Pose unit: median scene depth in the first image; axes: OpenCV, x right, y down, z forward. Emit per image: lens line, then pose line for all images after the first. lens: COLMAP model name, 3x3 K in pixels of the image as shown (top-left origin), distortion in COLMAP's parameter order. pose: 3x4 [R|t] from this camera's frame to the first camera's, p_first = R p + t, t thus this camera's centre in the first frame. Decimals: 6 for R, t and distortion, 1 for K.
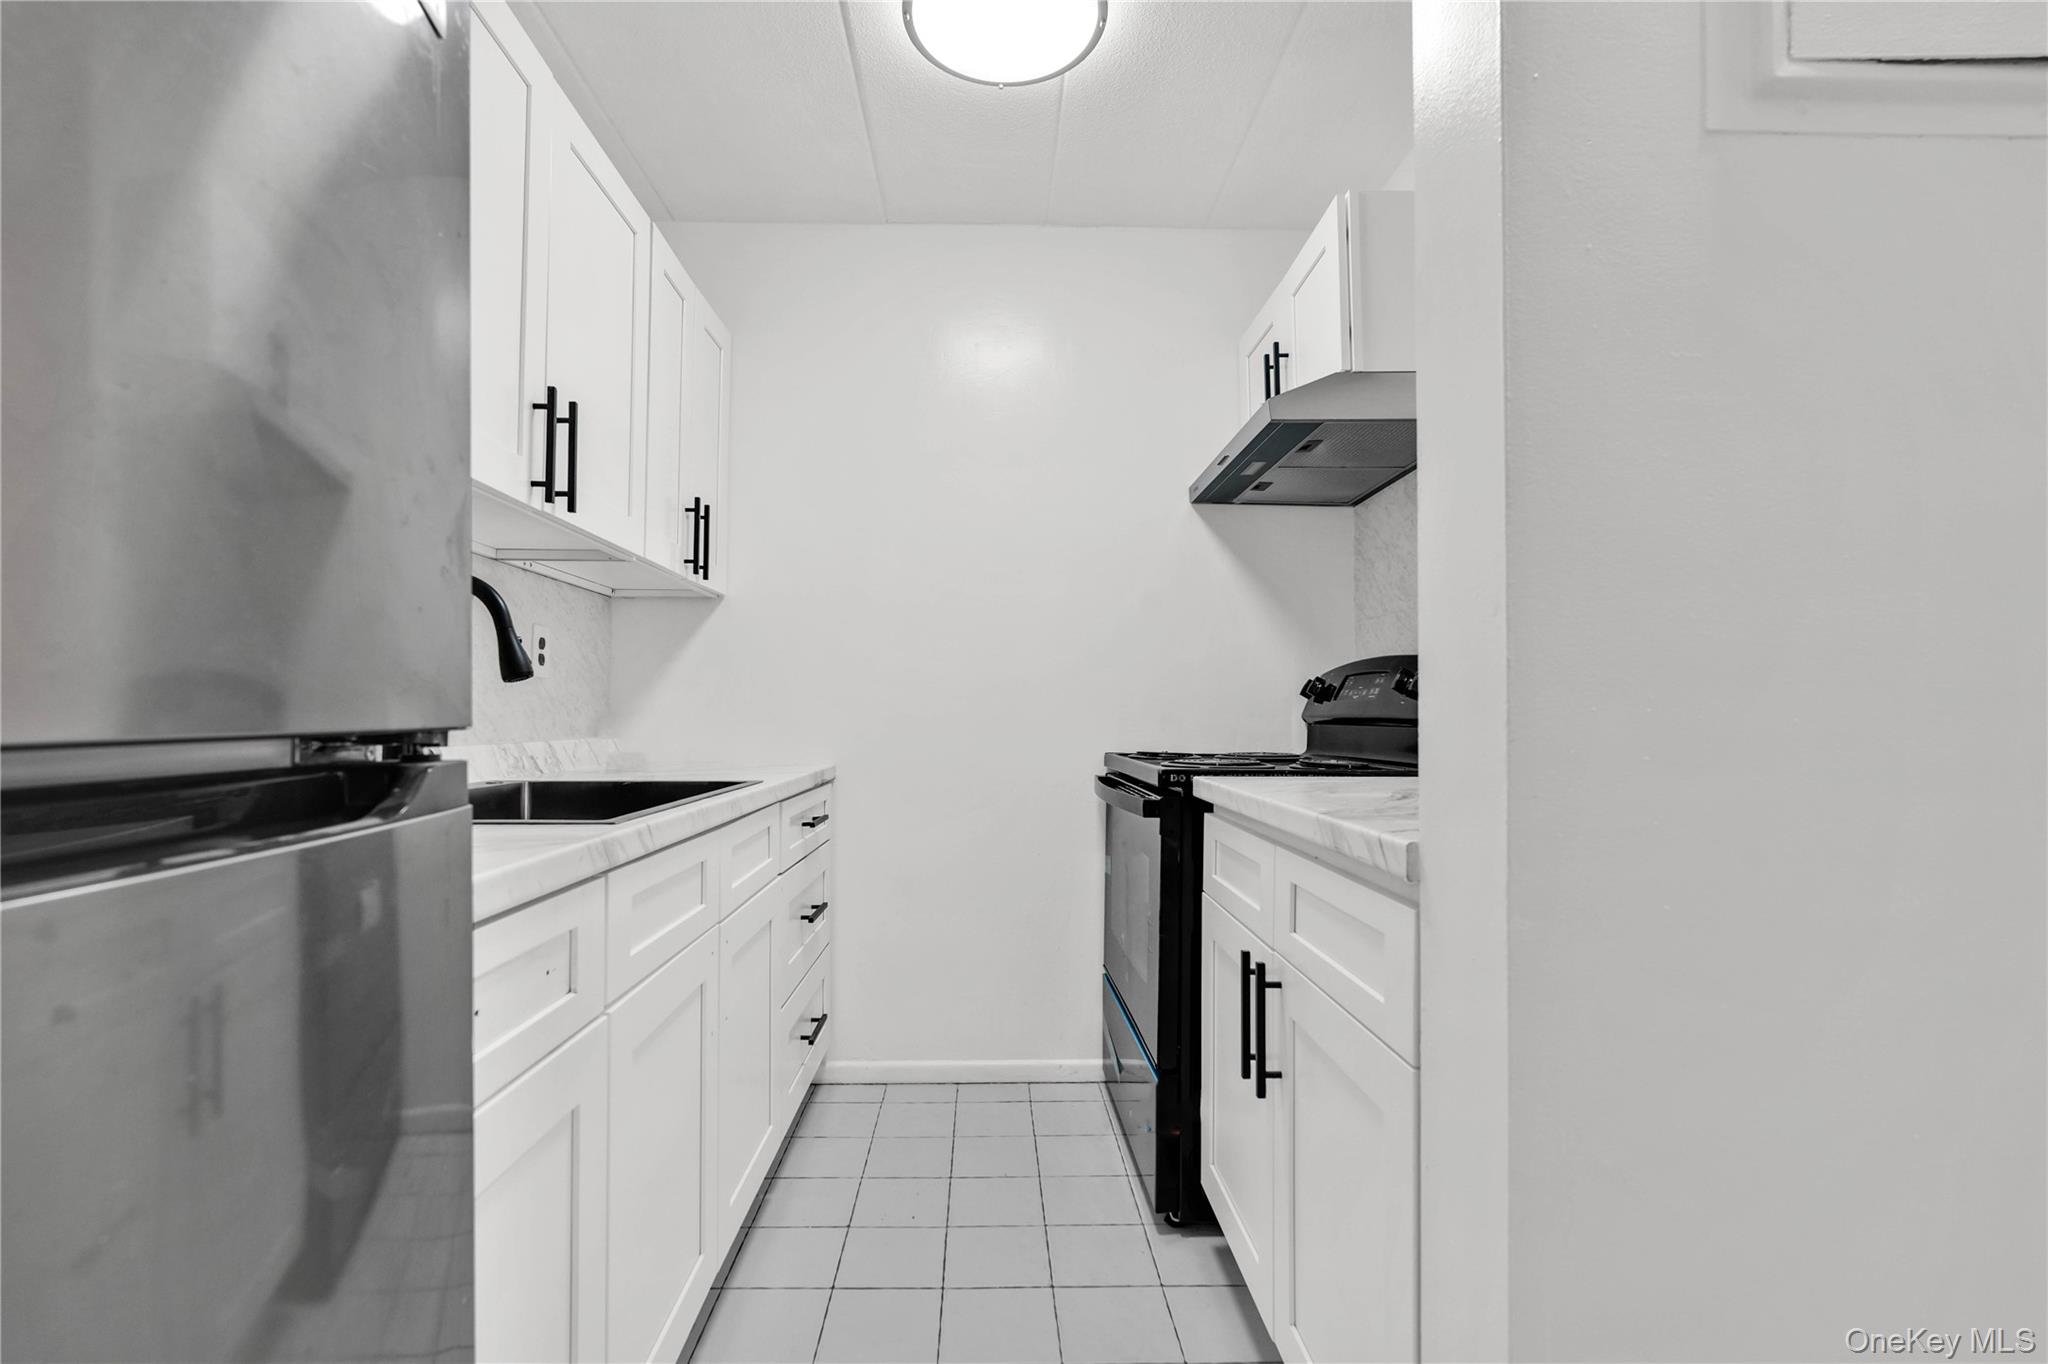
lens RADIAL K [[907.7, 0, 1007.0], [0, 907.7, 694.8], [0, 0, 1]] dist [-0.016271, 0.006982]
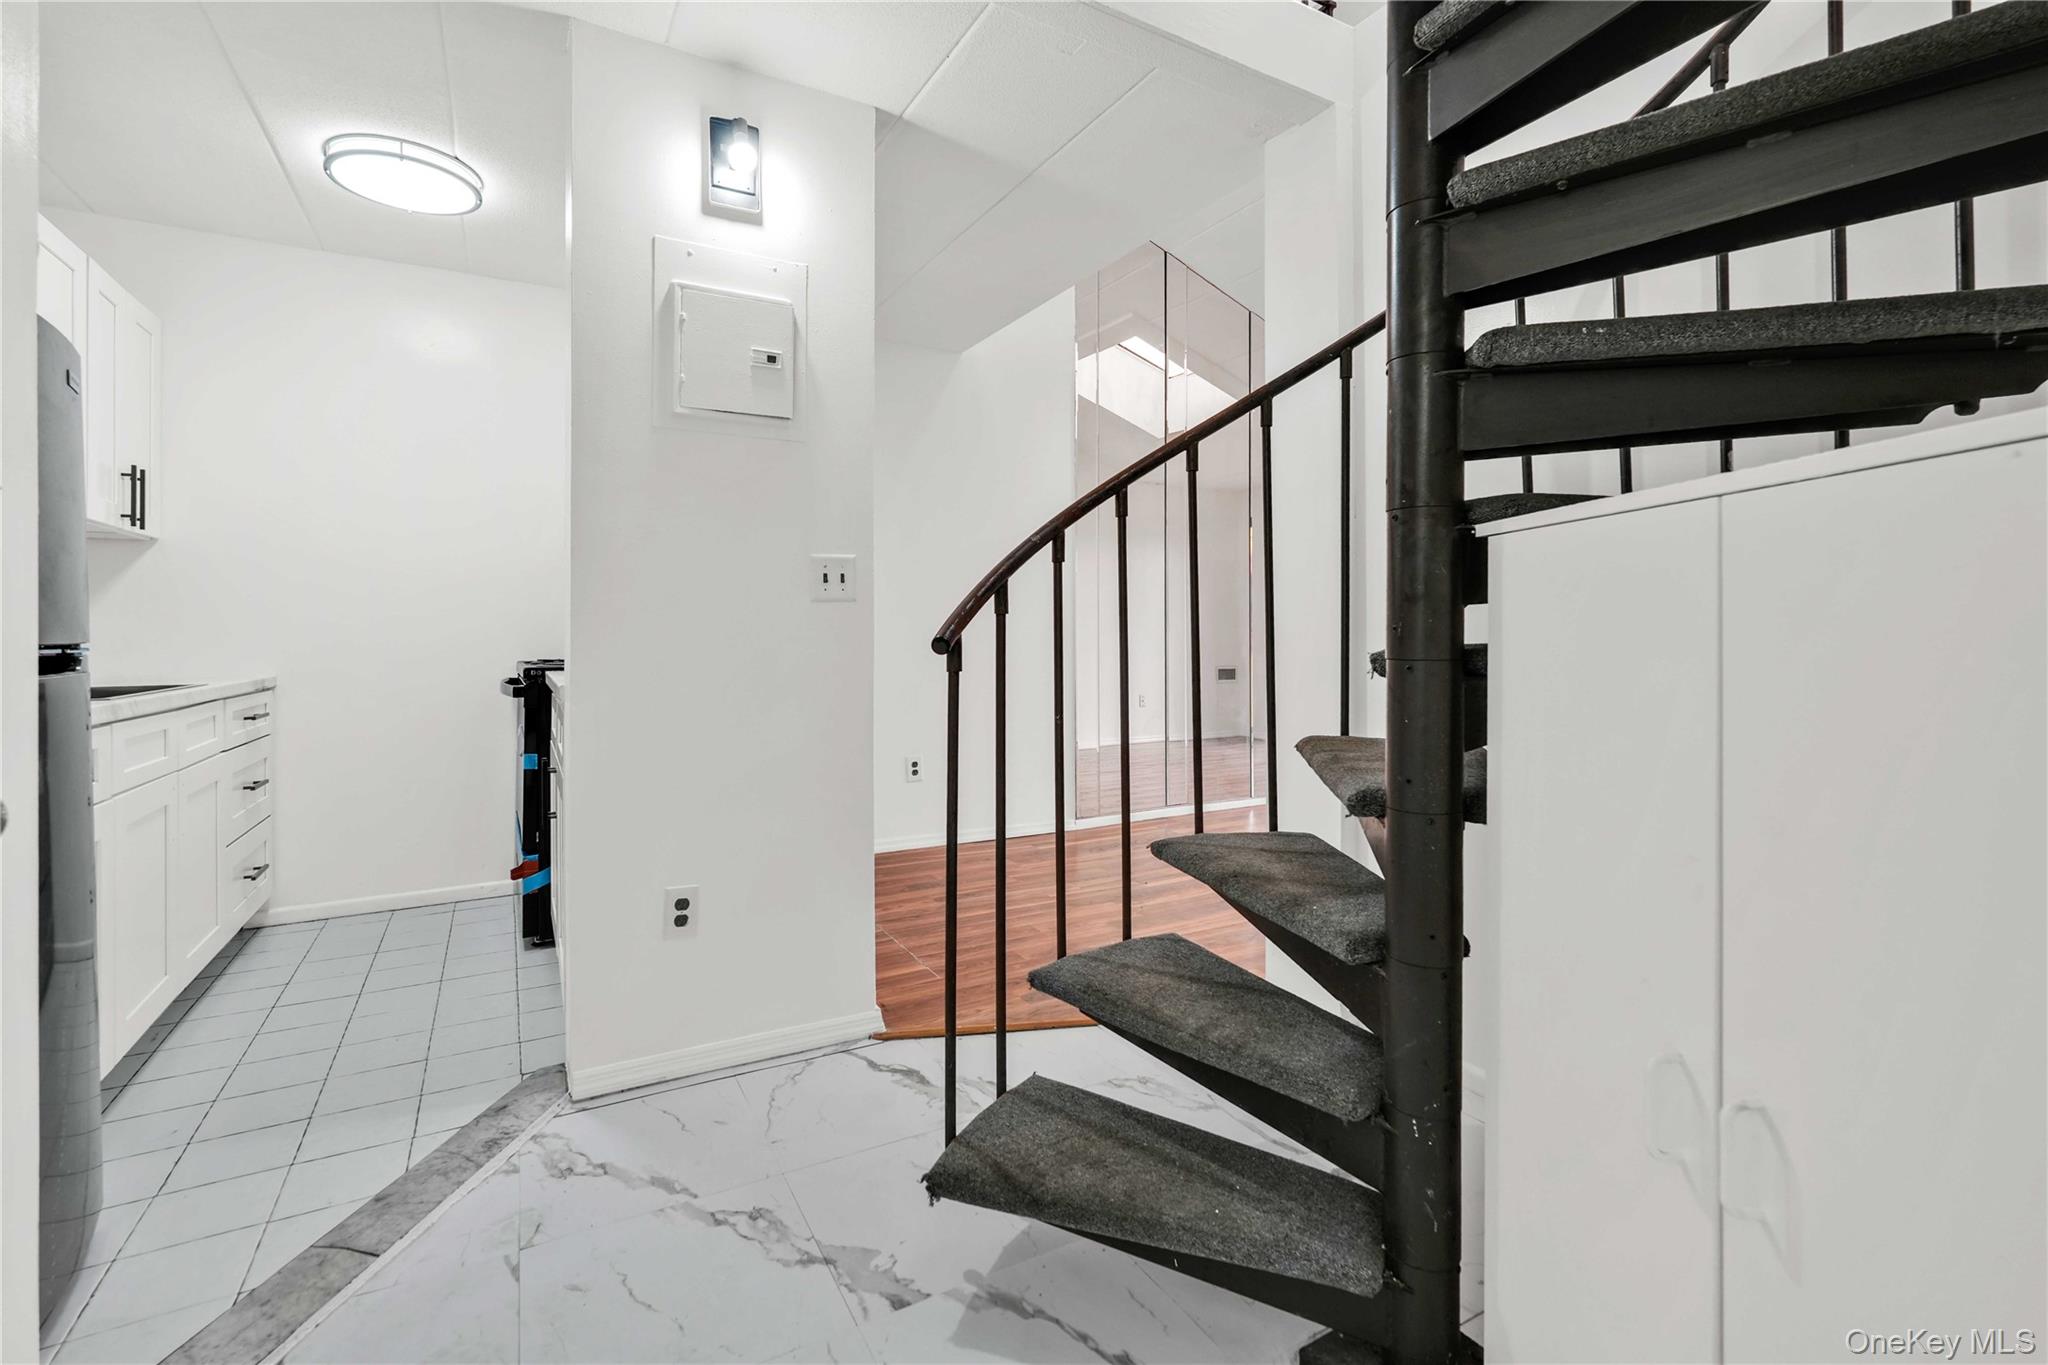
lens RADIAL K [[907.7, 0, 1020.1], [0, 907.7, 638.1], [0, 0, 1]] dist [-0.016271, 0.006982]
pose [[0.879416, -0.004998, 0.476029, 0.156223], [-0.006894, 0.999706, 0.023233, -0.014939], [-0.476005, -0.023713, 0.879123, -0.741613]]
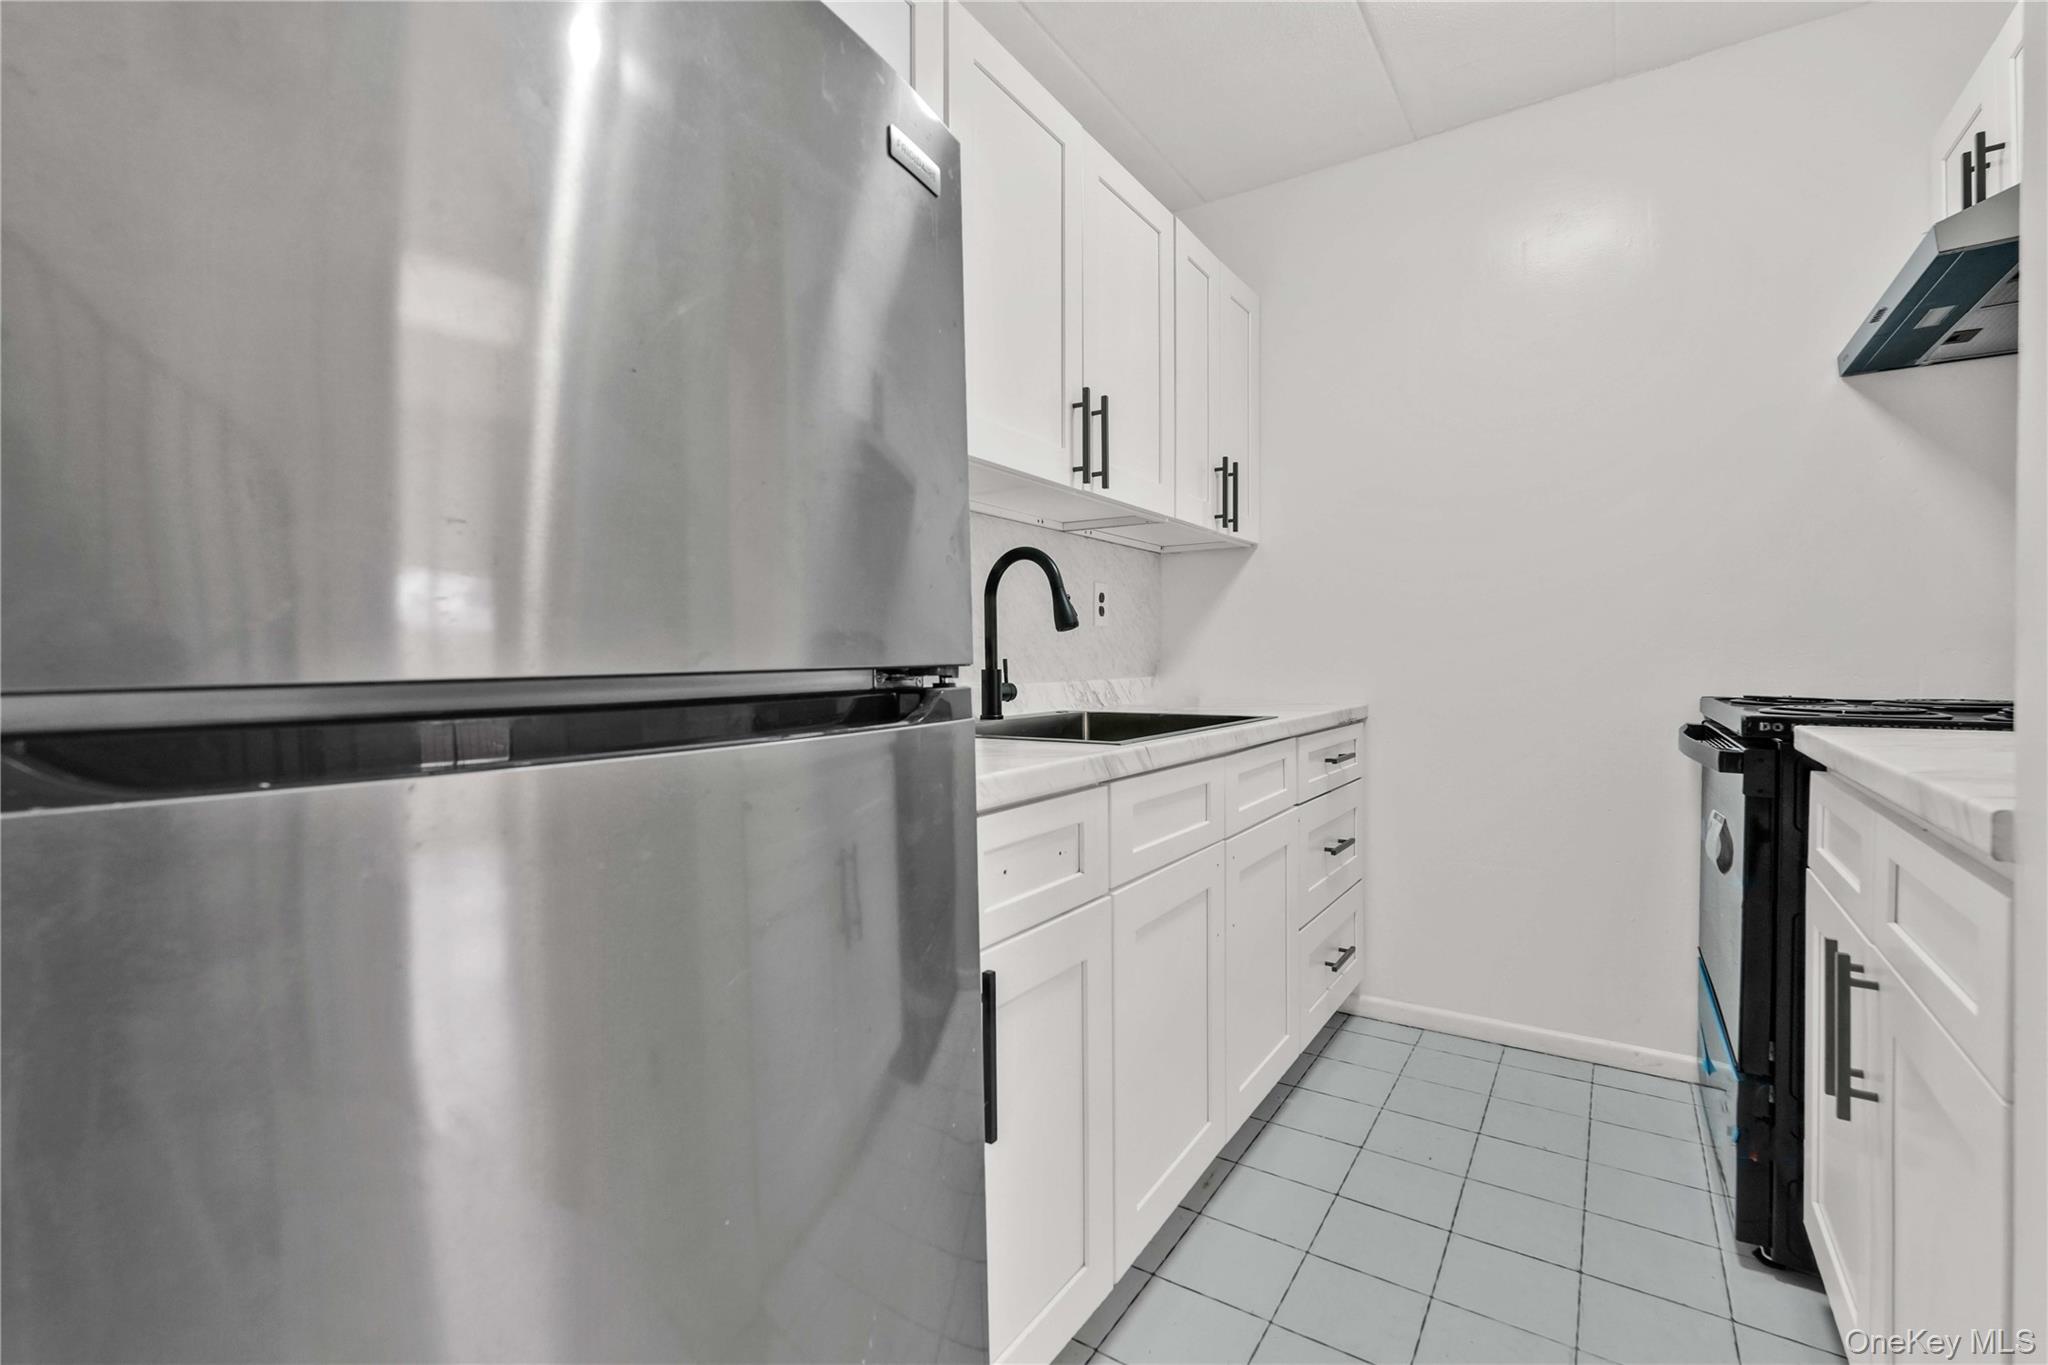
lens RADIAL K [[907.7, 0, 1032.3], [0, 907.7, 668.4], [0, 0, 1]] dist [-0.016271, 0.006982]
pose [[0.823285, -0.002869, -0.567621, 0.091411], [0.022610, 0.999359, 0.027742, 0.001312], [0.567178, -0.035674, 0.822822, -0.042057]]
